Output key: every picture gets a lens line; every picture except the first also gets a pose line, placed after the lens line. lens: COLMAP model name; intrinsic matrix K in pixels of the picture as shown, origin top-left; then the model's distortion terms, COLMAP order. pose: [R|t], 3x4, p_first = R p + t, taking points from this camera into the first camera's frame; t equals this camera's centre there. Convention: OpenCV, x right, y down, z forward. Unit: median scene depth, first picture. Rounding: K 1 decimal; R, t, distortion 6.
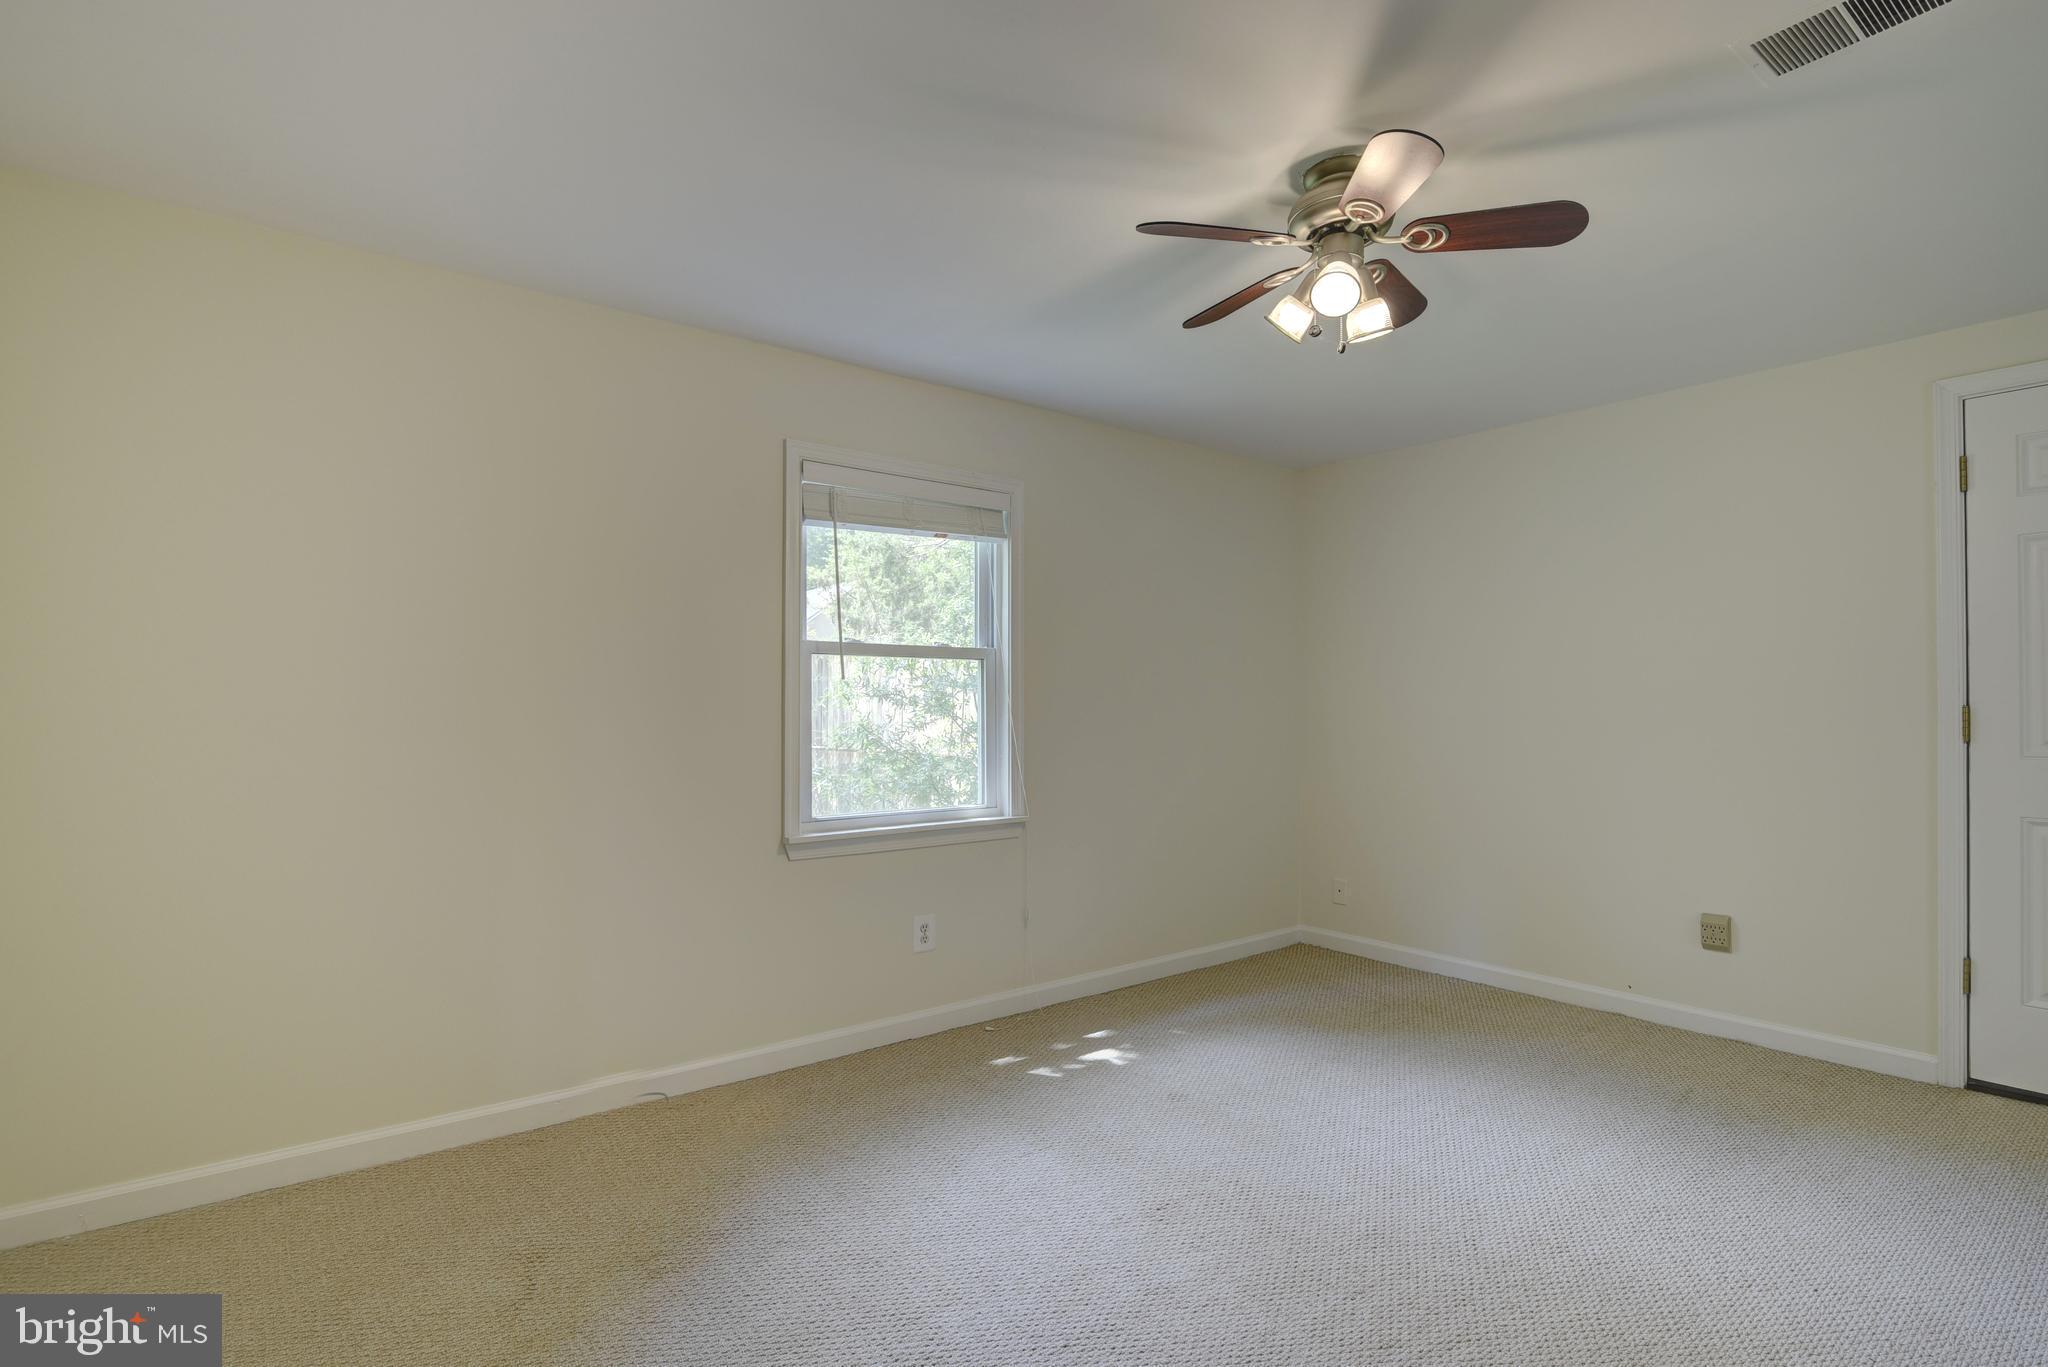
lens RADIAL K [[972.7, 0, 1029.8], [0, 972.7, 693.4], [0, 0, 1]] dist [-0.014297, 0.000169]
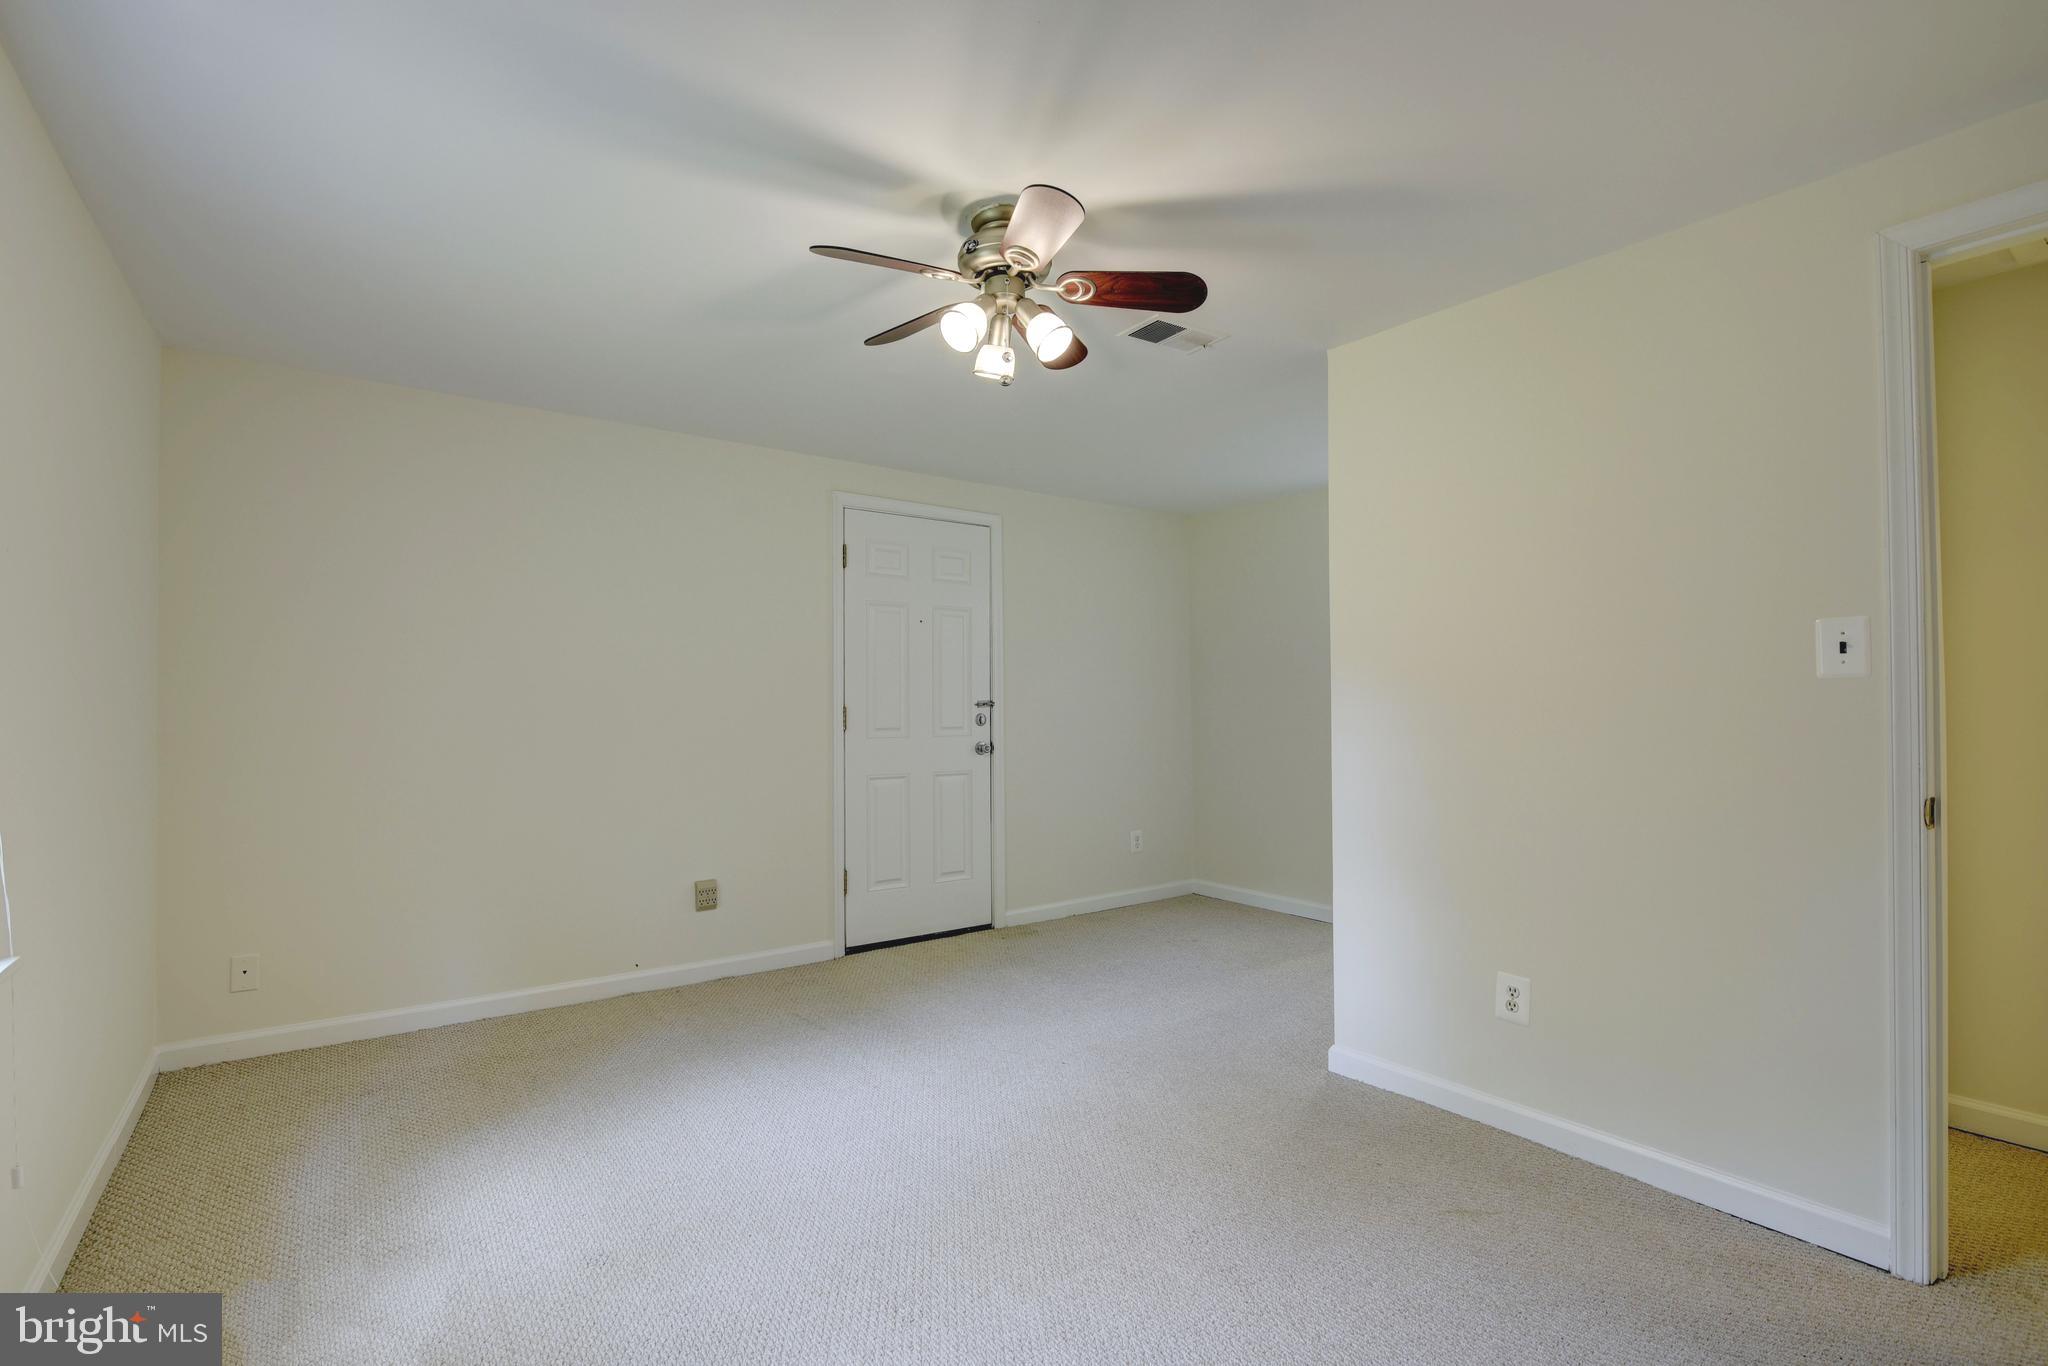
lens RADIAL K [[962.0, 0, 964.8], [0, 962.0, 690.2], [0, 0, 1]] dist [-0.022846, -0.000277]
pose [[0.071248, 0.017115, 0.997312, -0.476085], [-0.002019, 0.999853, -0.017015, 0.010542], [-0.997457, -0.000801, 0.071272, 0.597996]]
